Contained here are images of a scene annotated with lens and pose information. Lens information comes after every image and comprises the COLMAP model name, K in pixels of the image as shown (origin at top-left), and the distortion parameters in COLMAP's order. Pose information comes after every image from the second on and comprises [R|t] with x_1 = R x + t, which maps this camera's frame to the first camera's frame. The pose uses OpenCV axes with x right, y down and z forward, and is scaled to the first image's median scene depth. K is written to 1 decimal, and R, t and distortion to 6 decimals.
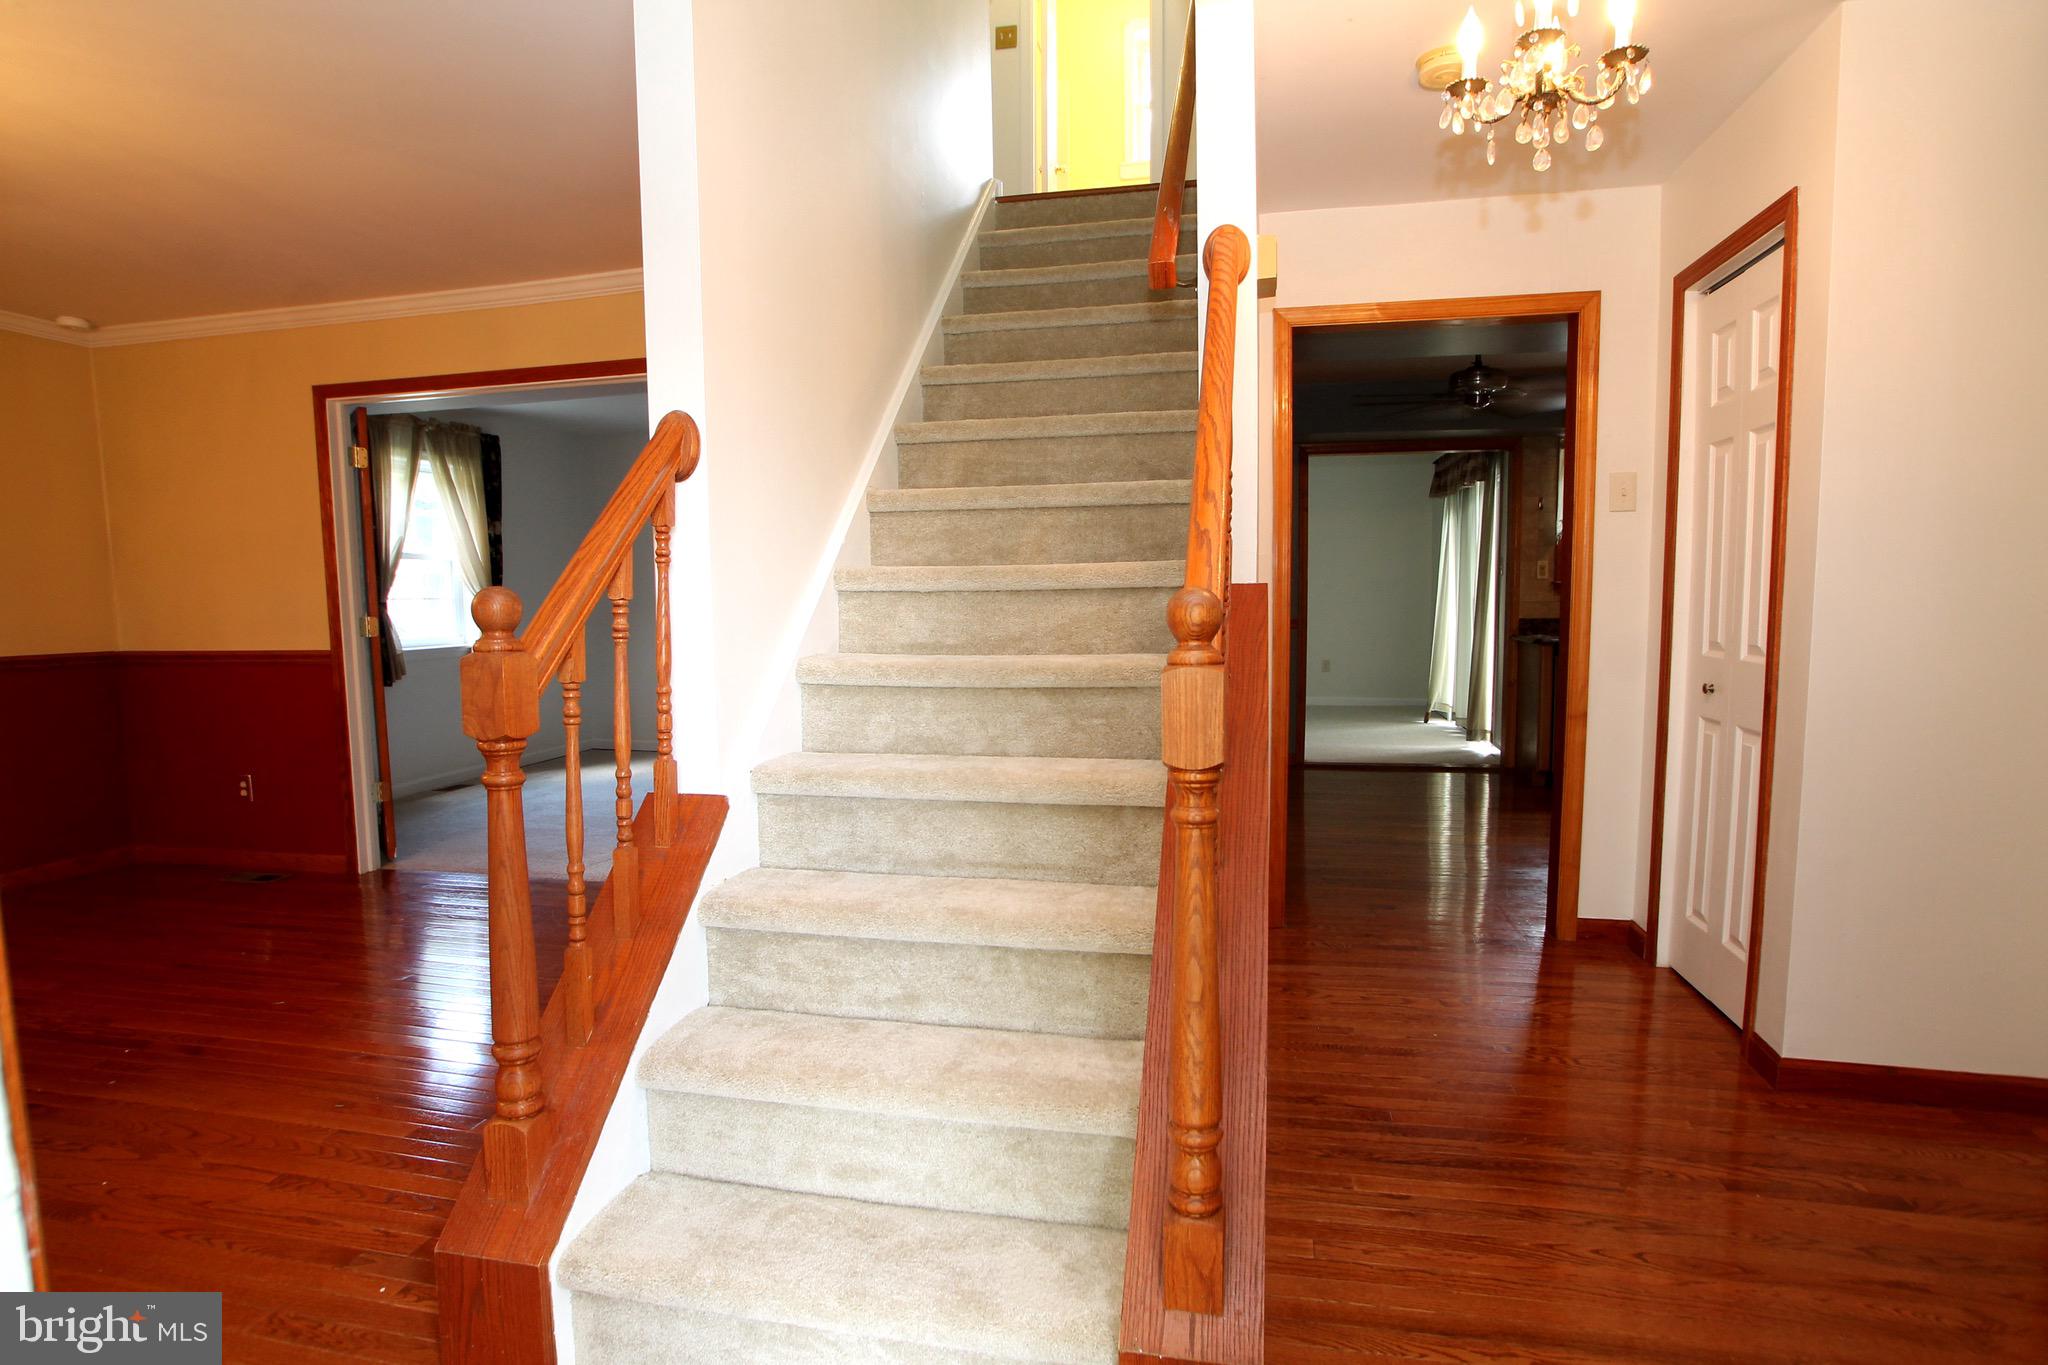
lens RADIAL K [[1047.8, 0, 1033.7], [0, 1047.8, 689.7], [0, 0, 1]] dist [-0.070453, 0.036569]
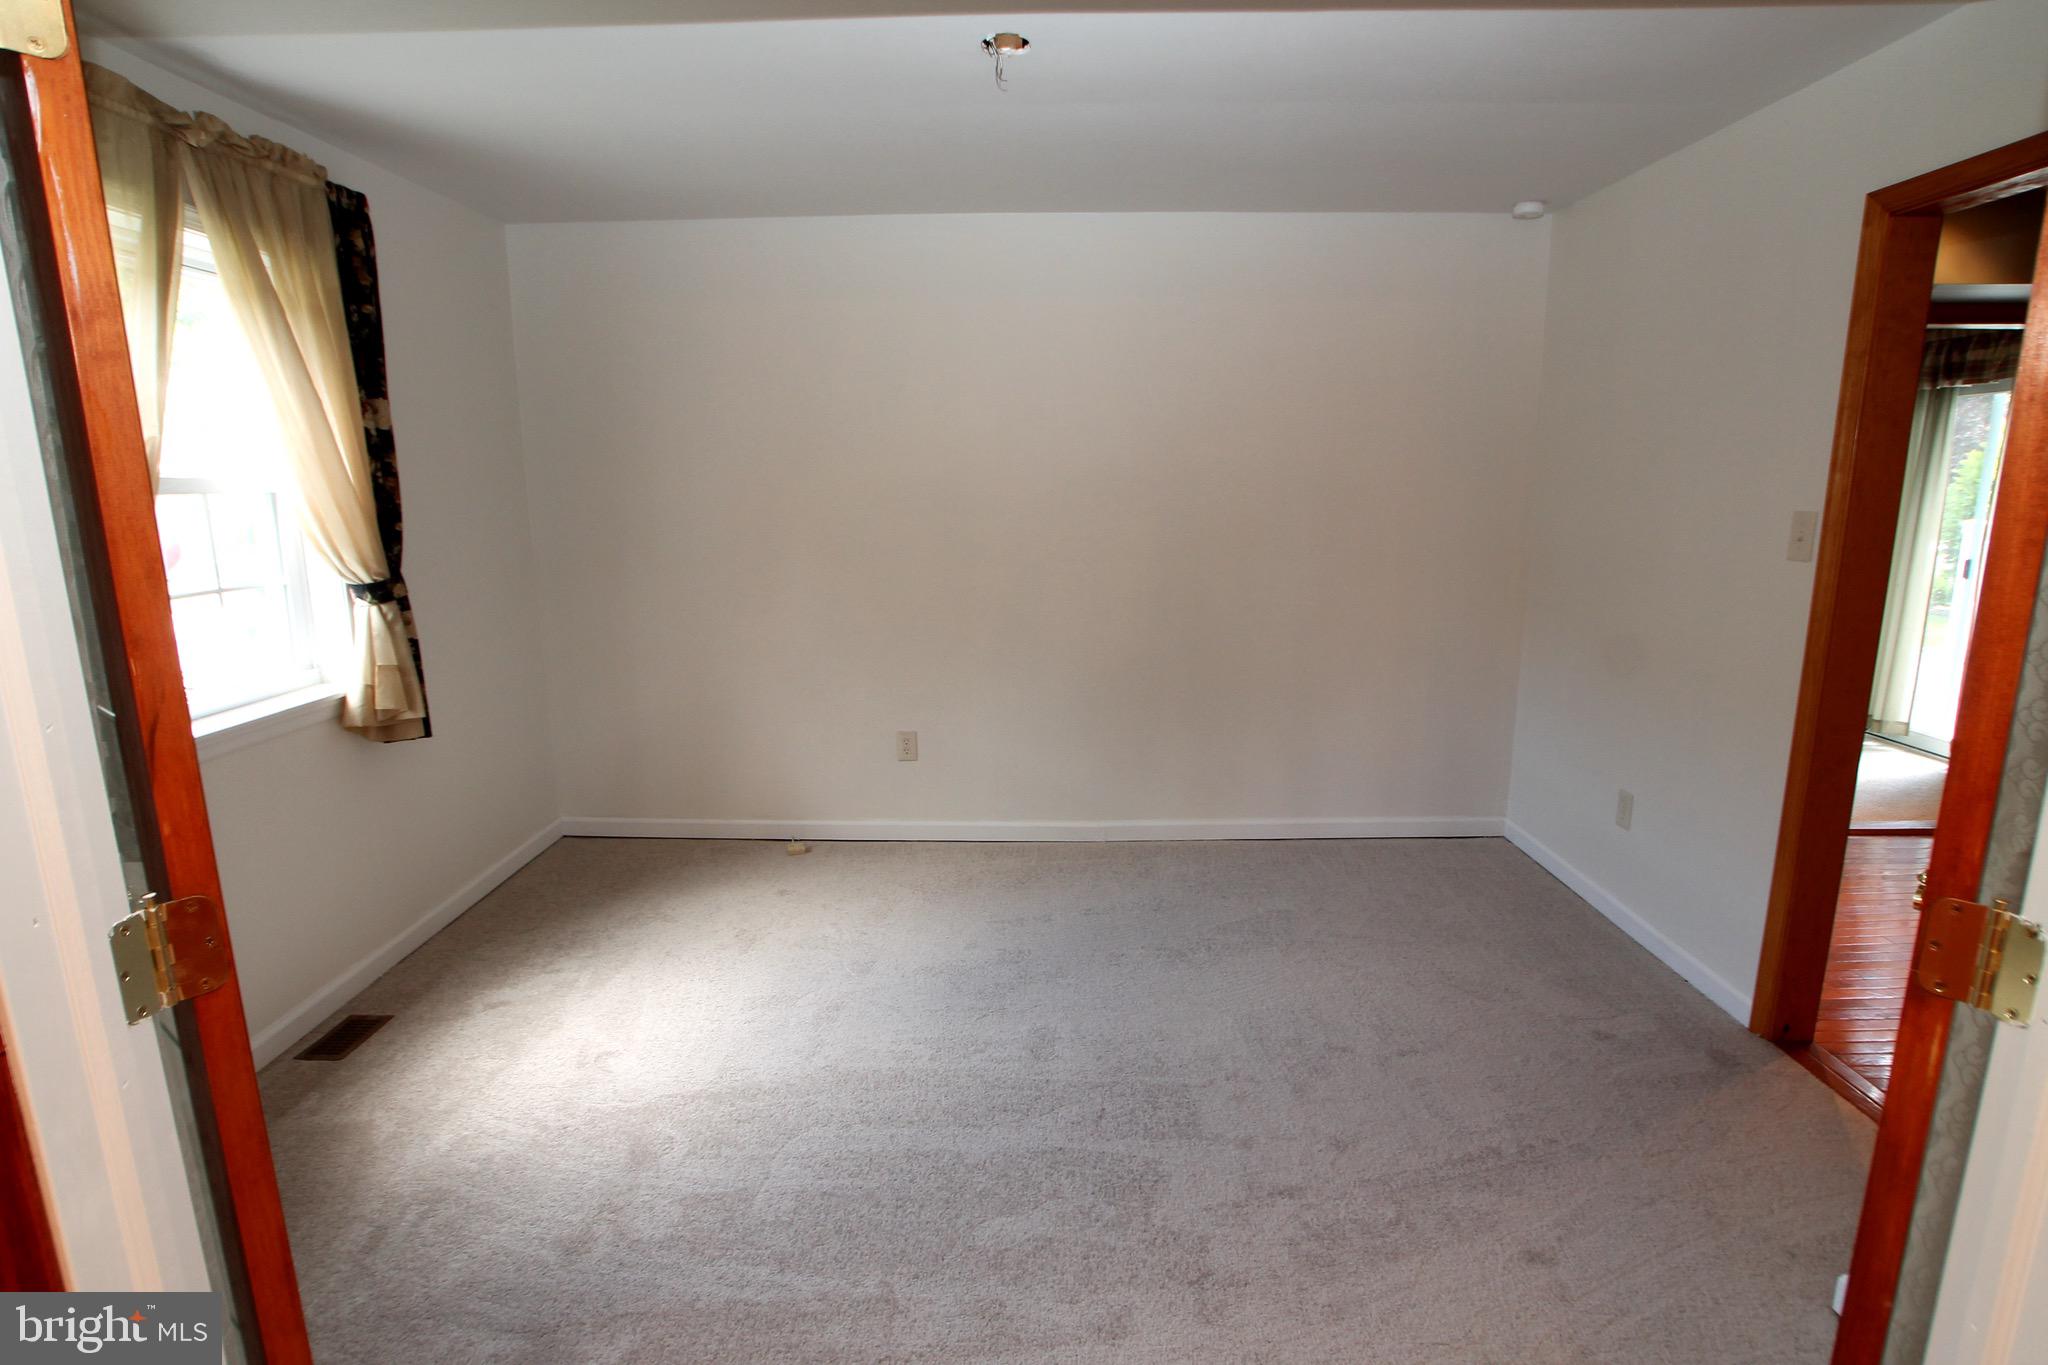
lens RADIAL K [[1036.1, 0, 1028.7], [0, 1036.1, 707.2], [0, 0, 1]] dist [-0.036529, -0.000018]
pose [[0.979593, -0.037225, 0.197514, -0.480196], [0.014976, 0.993486, 0.112969, -0.110427], [-0.200432, -0.107706, 0.973769, 0.721023]]
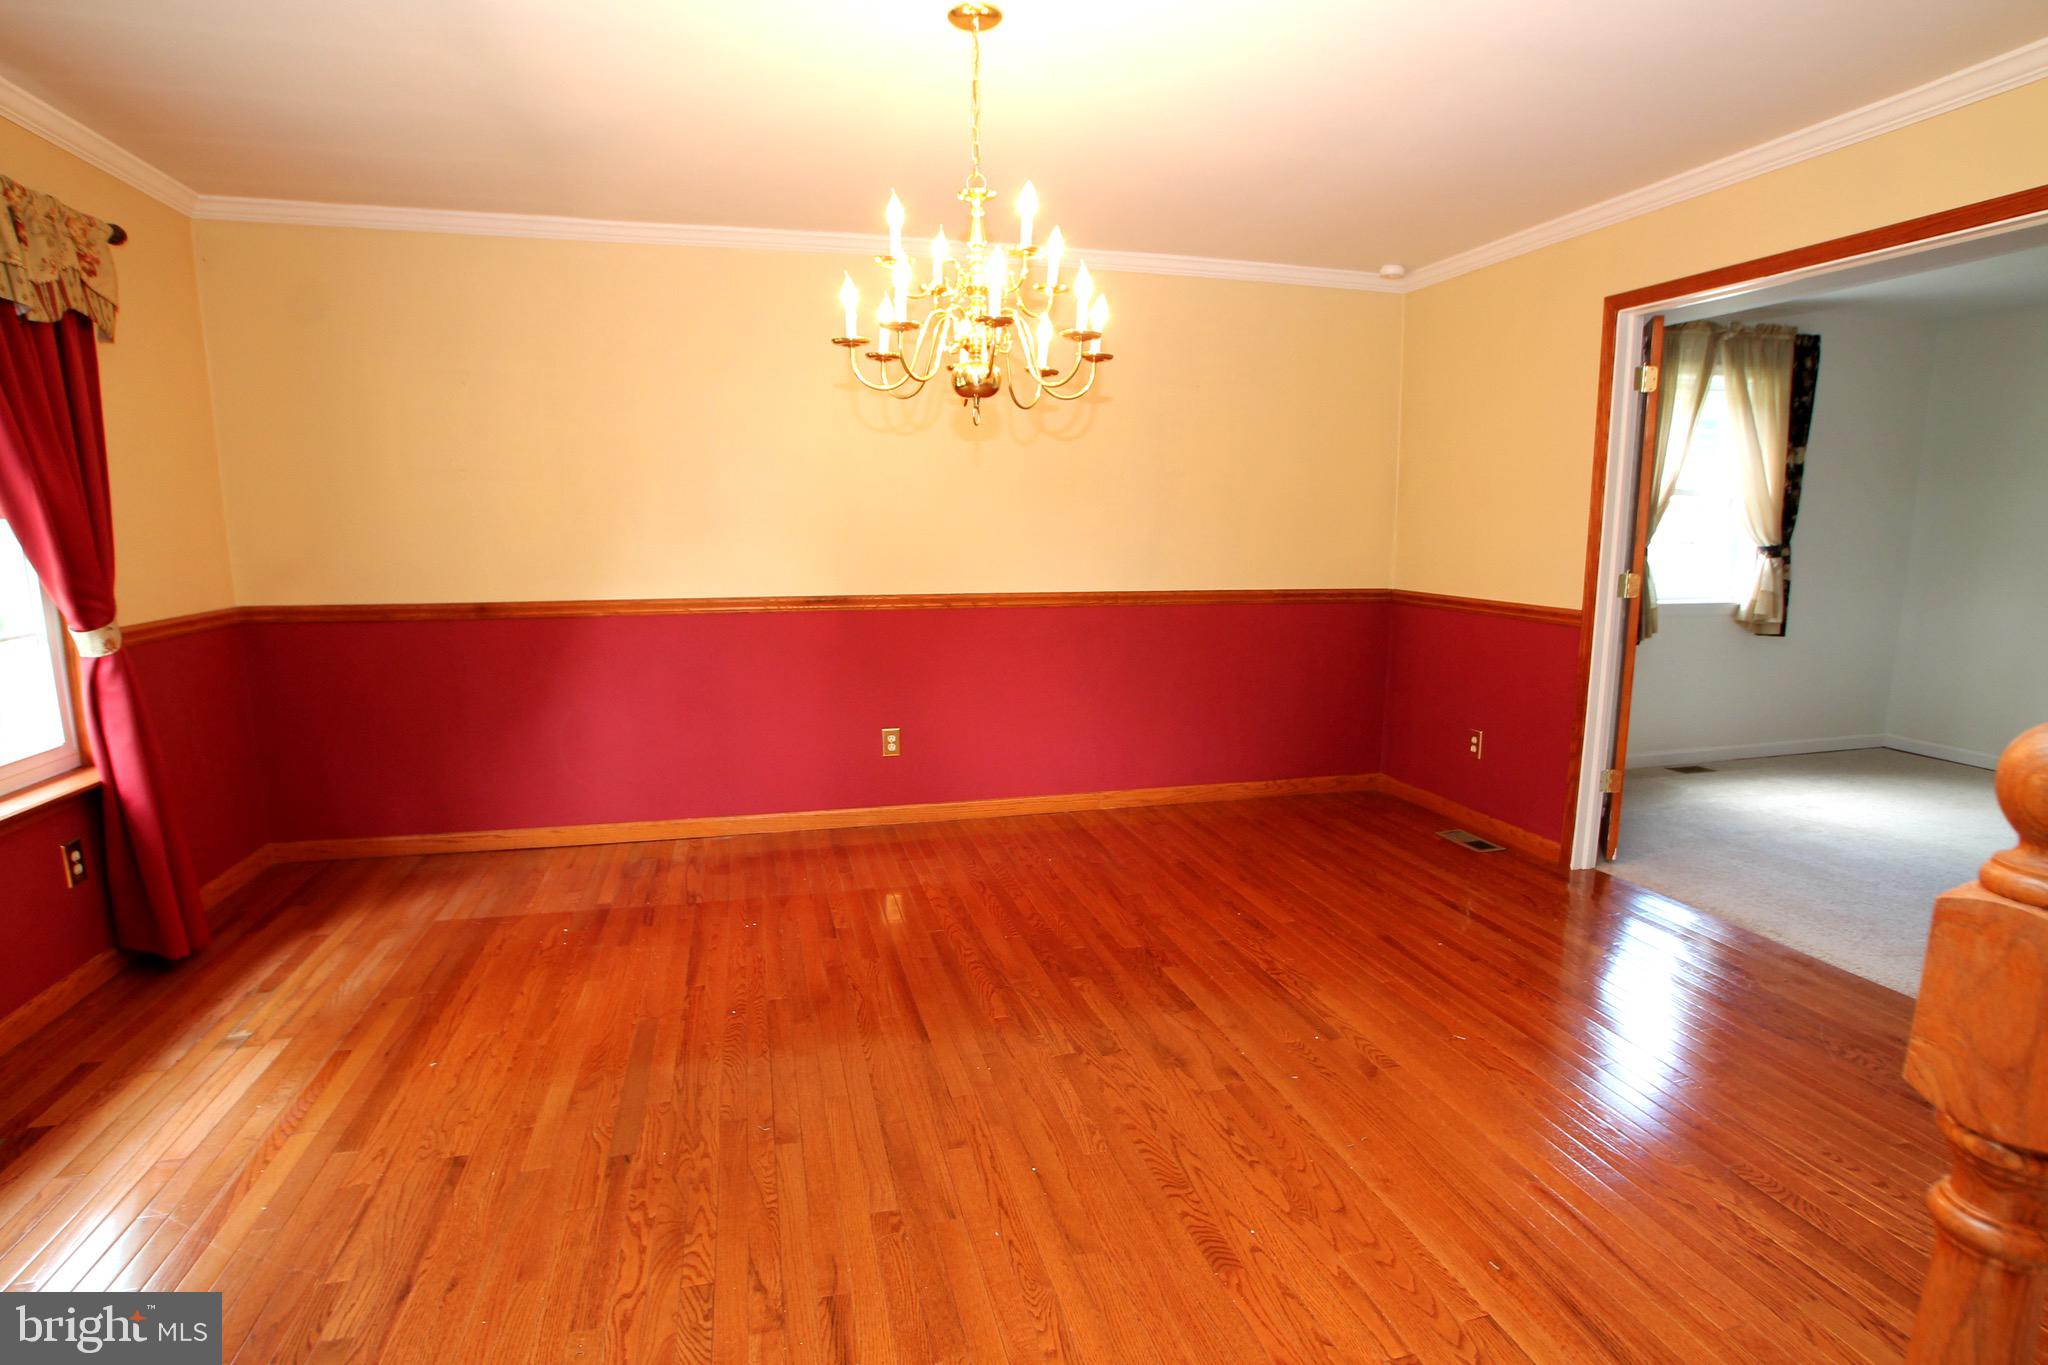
lens RADIAL K [[1047.8, 0, 1033.7], [0, 1047.8, 689.7], [0, 0, 1]] dist [-0.070453, 0.036569]
pose [[0.466627, 0.156479, -0.870502, -0.124810], [-0.089929, 0.987518, 0.129308, -0.039120], [0.879870, 0.017945, 0.474875, 0.164928]]
